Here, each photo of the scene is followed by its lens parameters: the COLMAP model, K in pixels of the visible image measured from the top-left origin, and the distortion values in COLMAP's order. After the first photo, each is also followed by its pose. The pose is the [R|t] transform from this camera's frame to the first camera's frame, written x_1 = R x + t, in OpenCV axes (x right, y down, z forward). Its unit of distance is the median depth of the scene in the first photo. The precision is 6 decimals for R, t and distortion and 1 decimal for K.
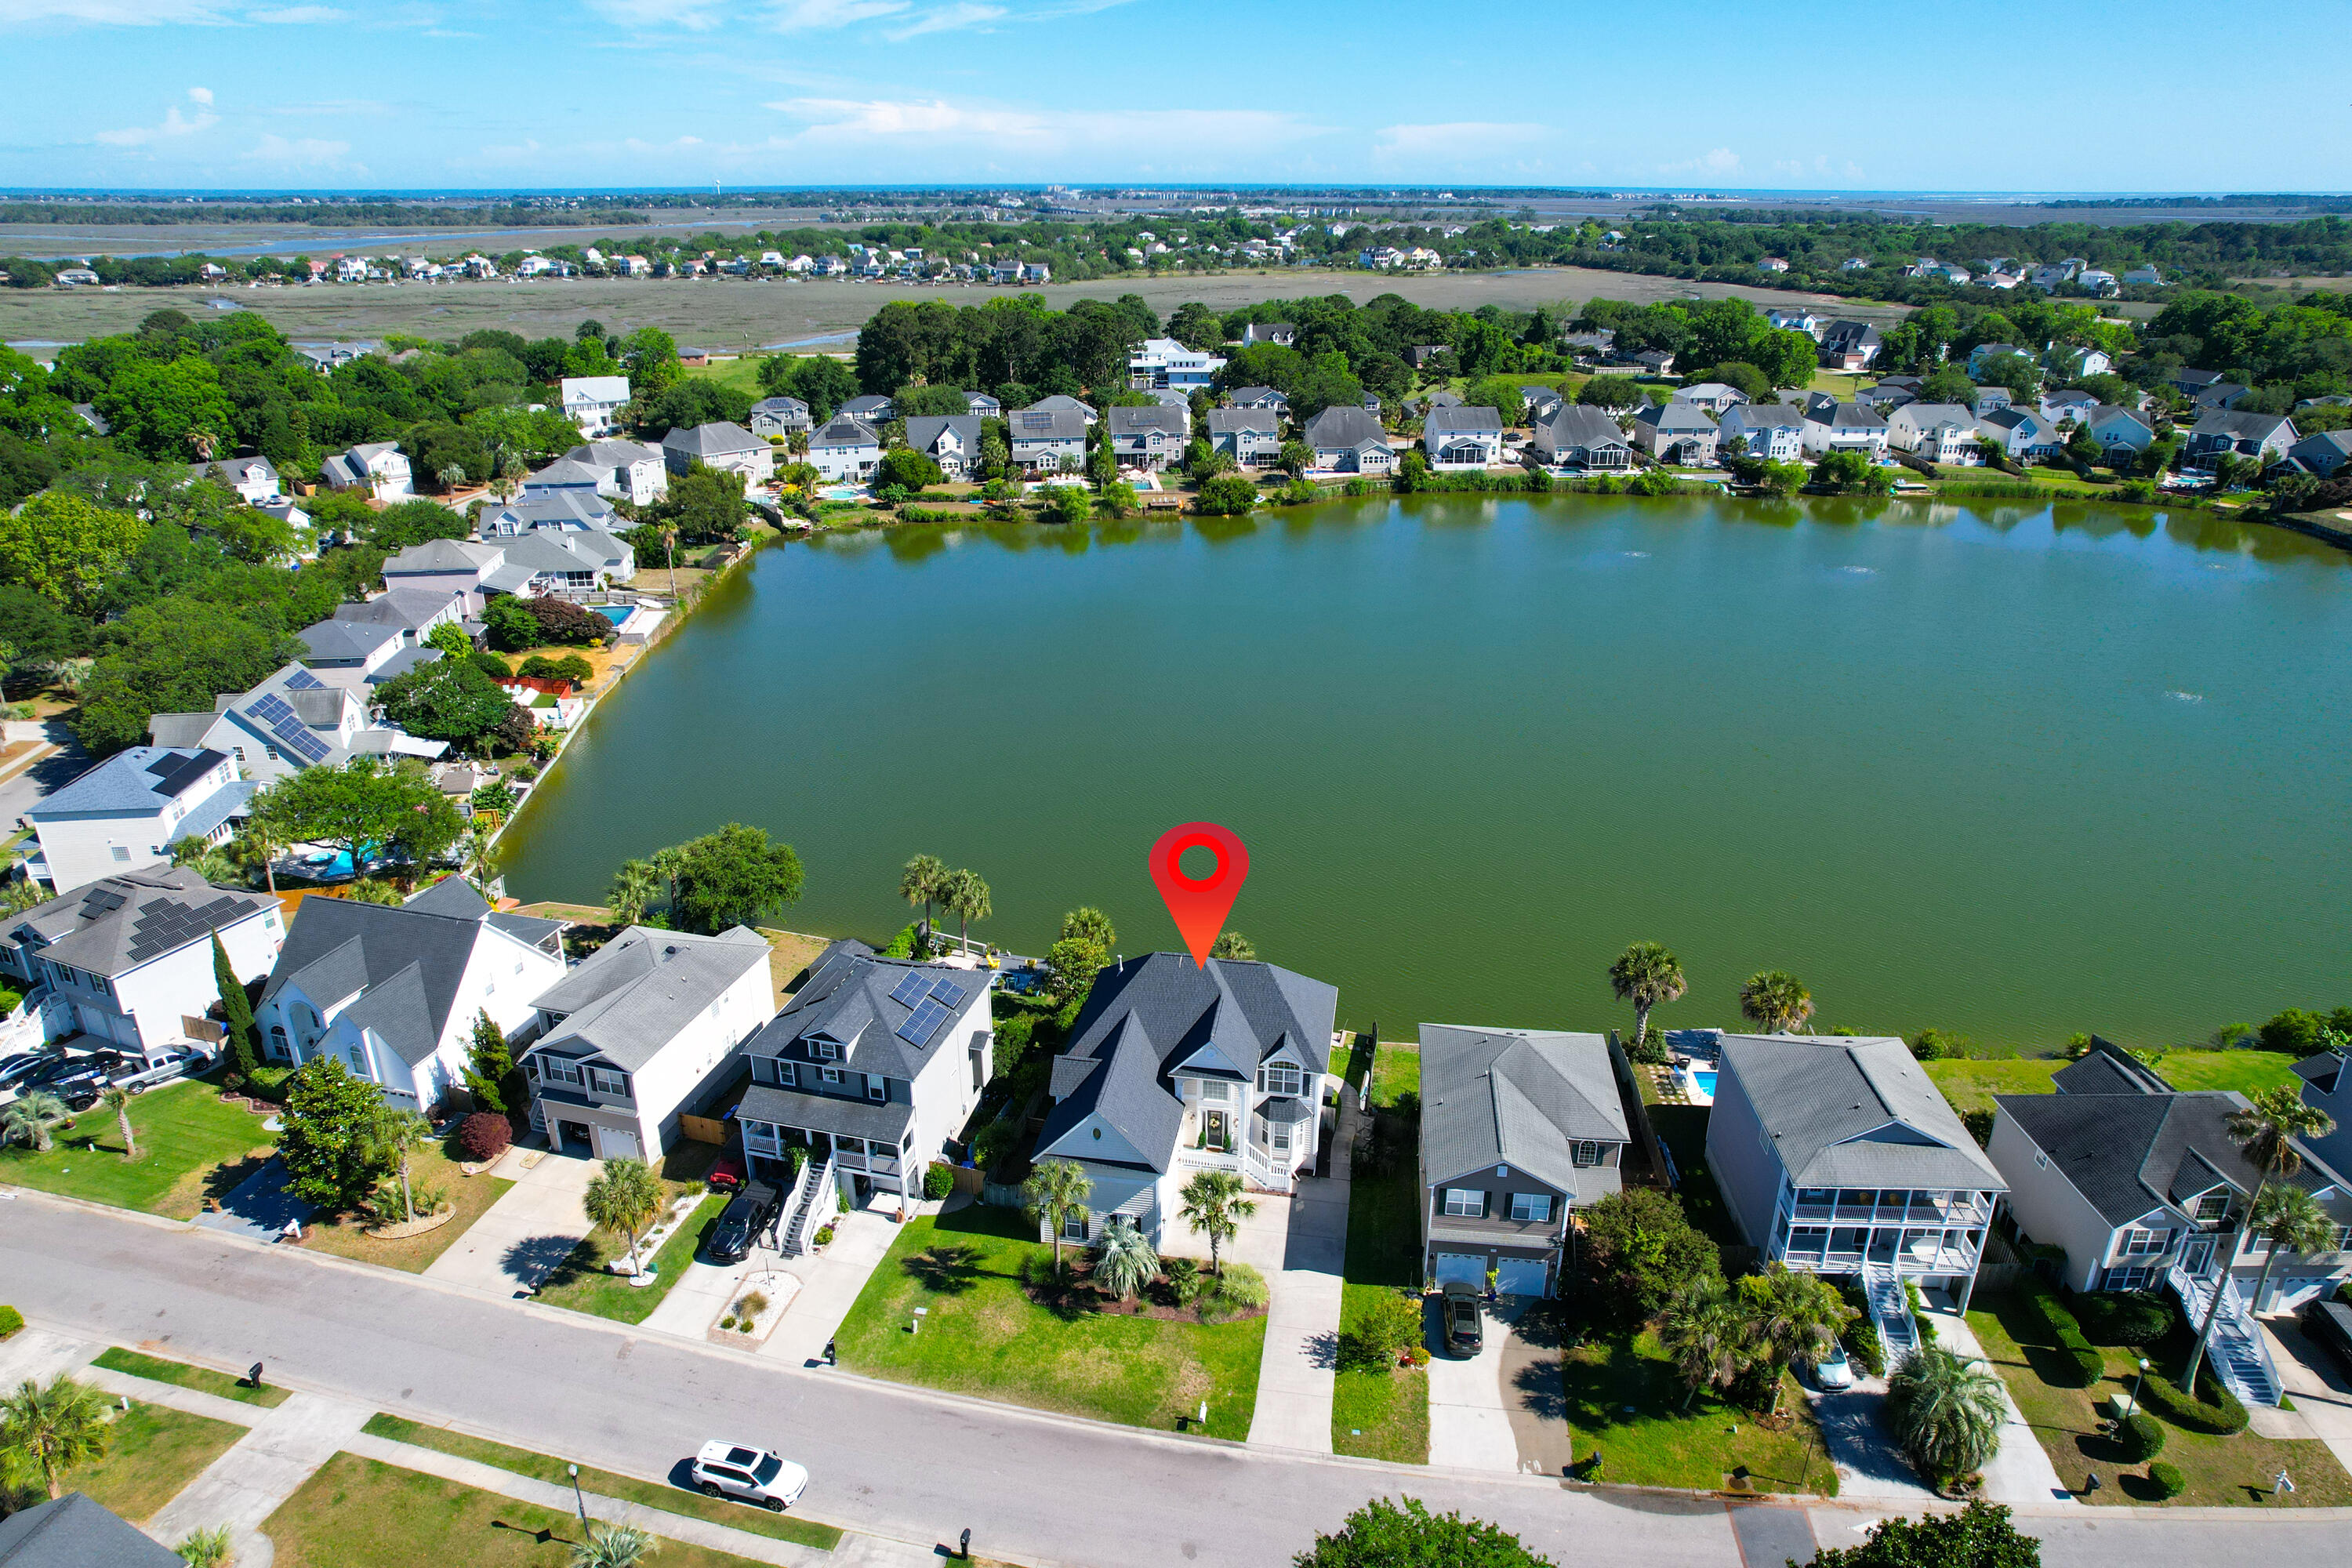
lens RADIAL K [[1513.8, 0, 1176.0], [0, 1513.8, 784.0], [0, 0, 1]] dist [-0.077601, 0.056440]
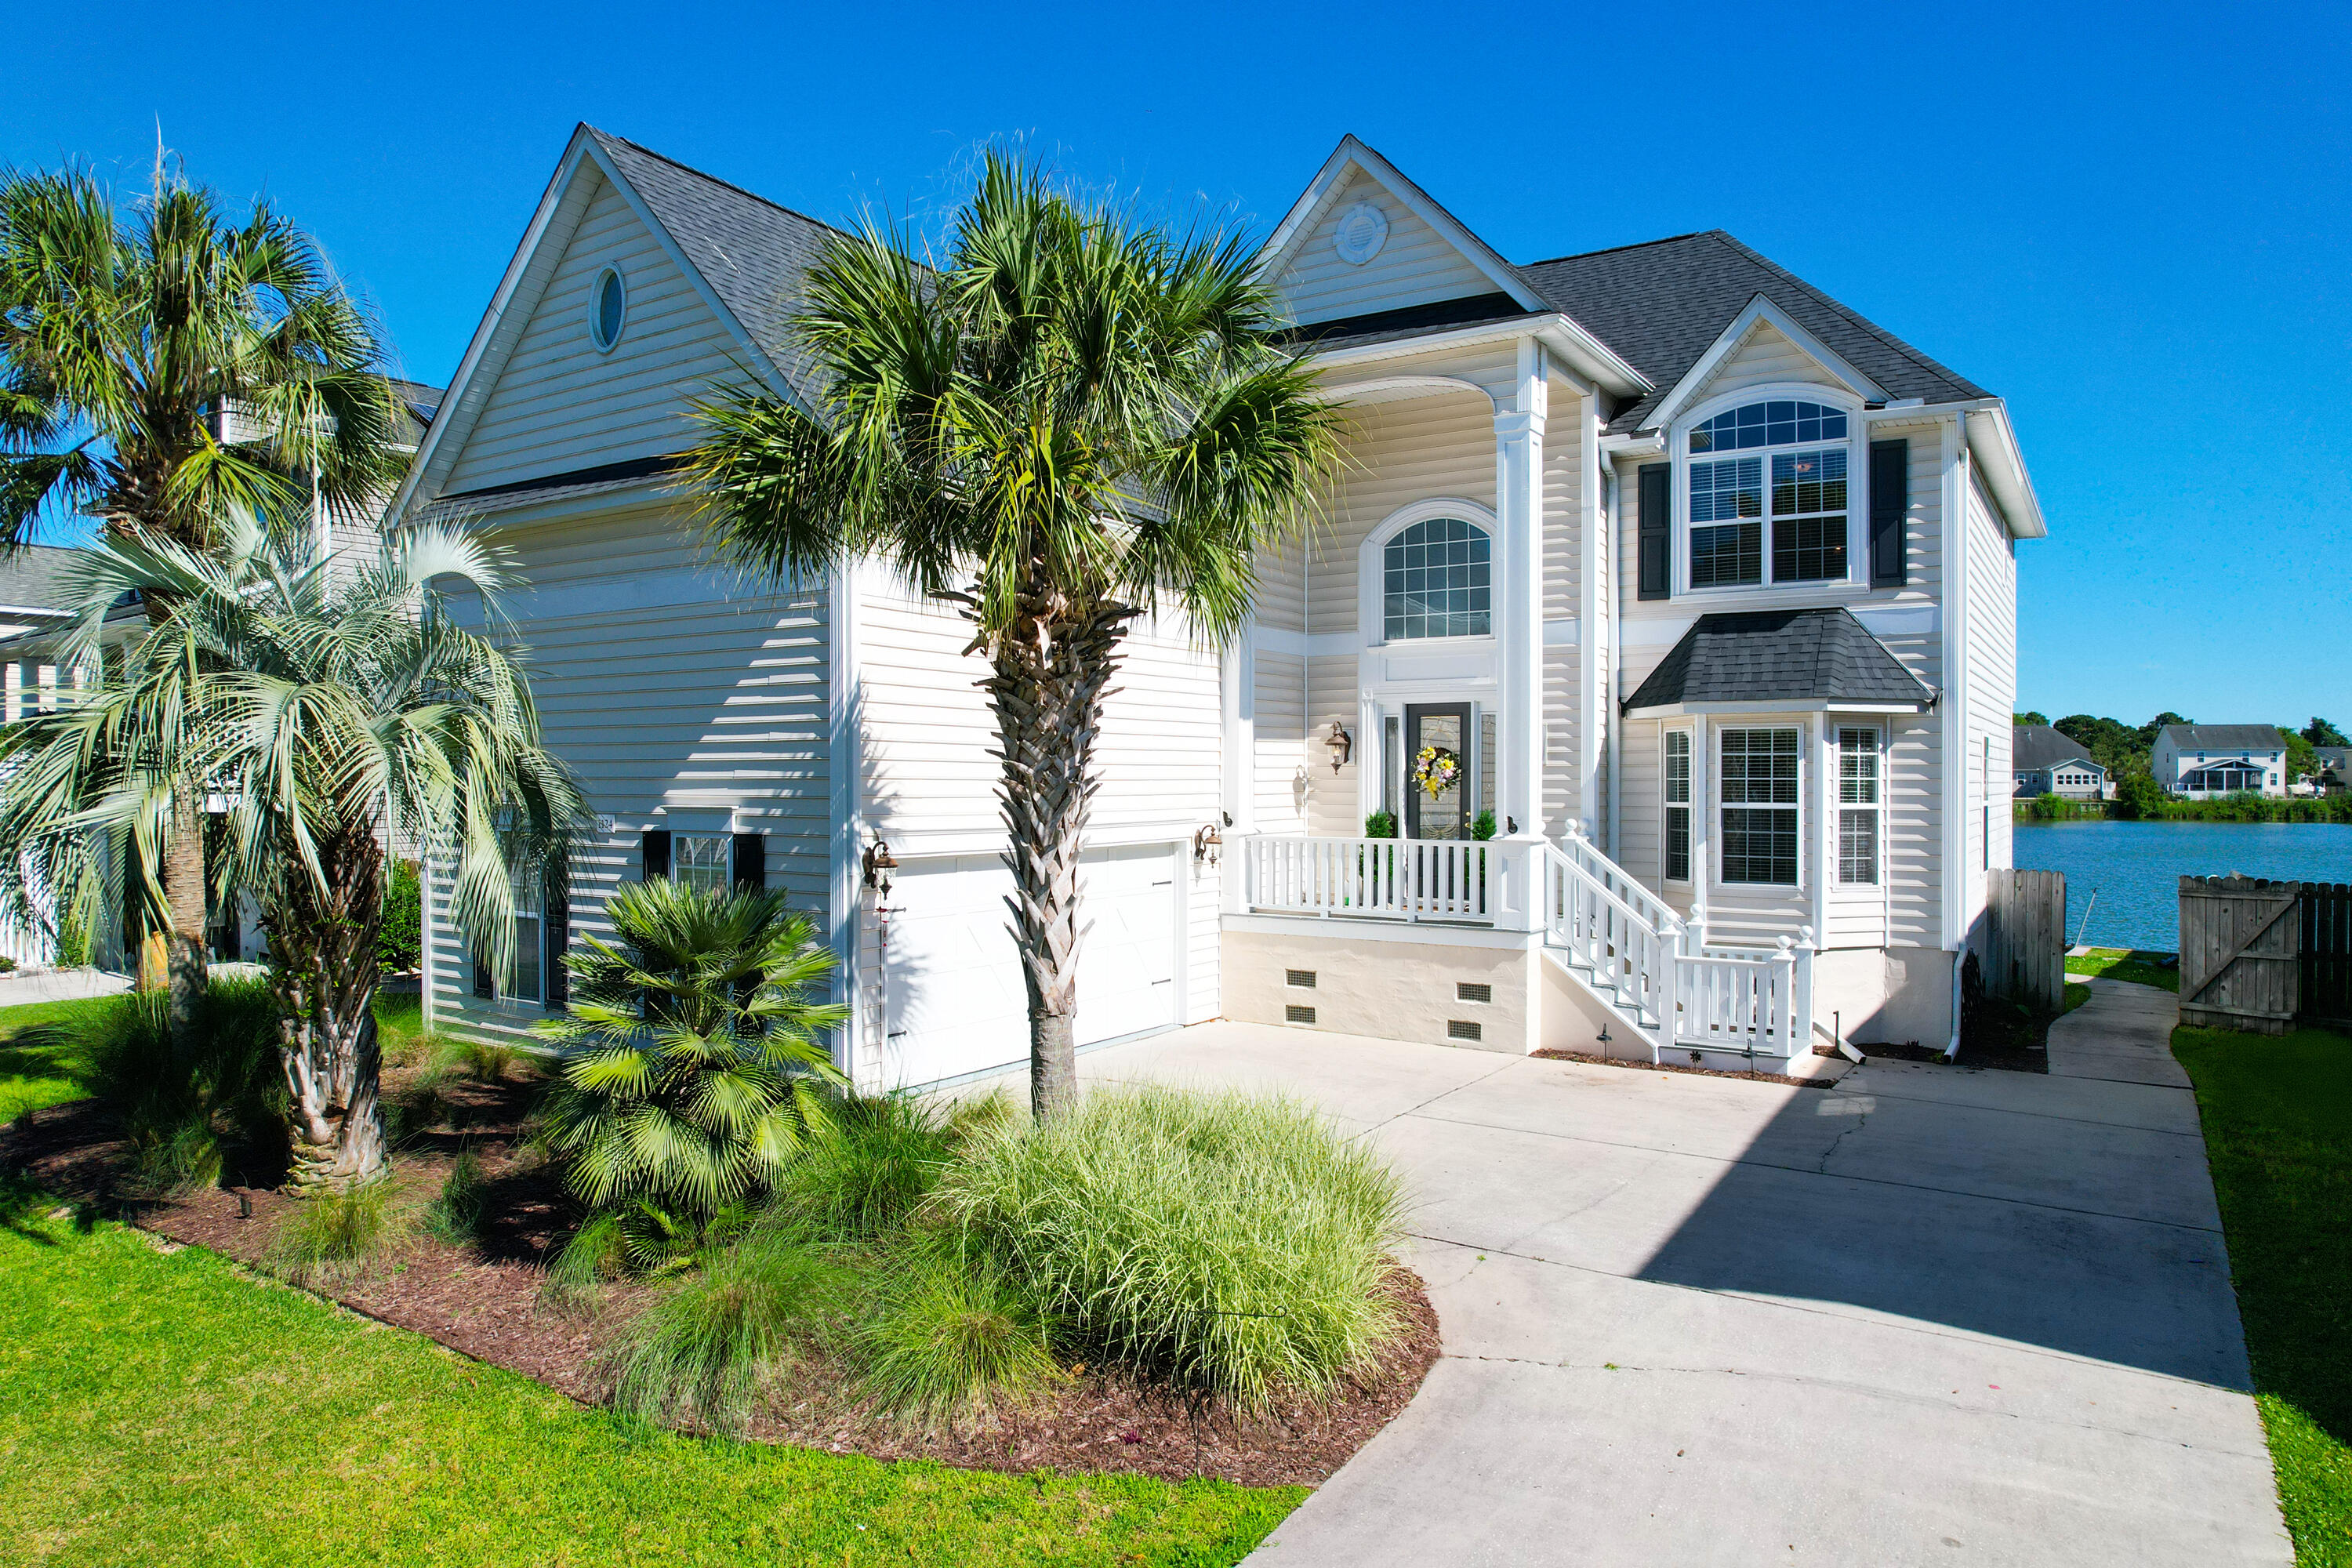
lens RADIAL K [[1502.6, 0, 1176.0], [0, 1502.6, 784.0], [0, 0, 1]] dist [-0.079674, 0.069266]
pose [[0.914409, 0.002205, -0.404785, 0.079117], [-0.155786, 0.924881, -0.346880, 0.309454], [0.373613, 0.380250, 0.846063, 0.811971]]
